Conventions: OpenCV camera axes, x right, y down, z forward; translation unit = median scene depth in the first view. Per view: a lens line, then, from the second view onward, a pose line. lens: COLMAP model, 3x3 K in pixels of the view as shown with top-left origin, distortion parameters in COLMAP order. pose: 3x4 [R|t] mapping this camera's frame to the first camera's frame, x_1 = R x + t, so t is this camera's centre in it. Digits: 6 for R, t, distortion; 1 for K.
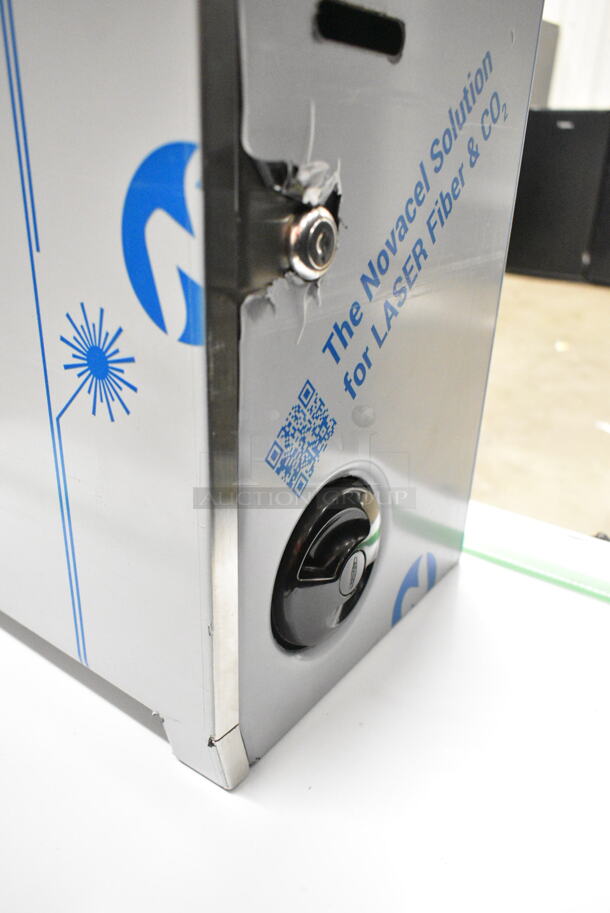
lens RADIAL K [[727.2, 0, 305.0], [0, 727.2, 456.5], [0, 0, 1]] dist [0.001541, 0.000359]
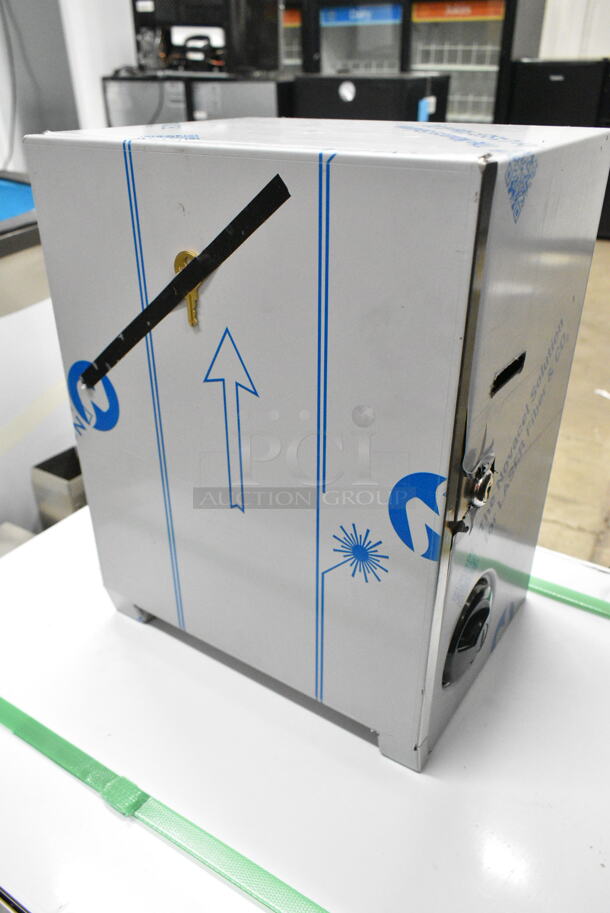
lens RADIAL K [[727.2, 0, 305.0], [0, 727.2, 456.5], [0, 0, 1]] dist [0.001541, 0.000359]
pose [[0.998679, -0.050216, 0.010910, -0.419068], [0.049092, 0.995062, 0.086267, -0.514344], [-0.015188, -0.085617, 0.996212, -0.737957]]
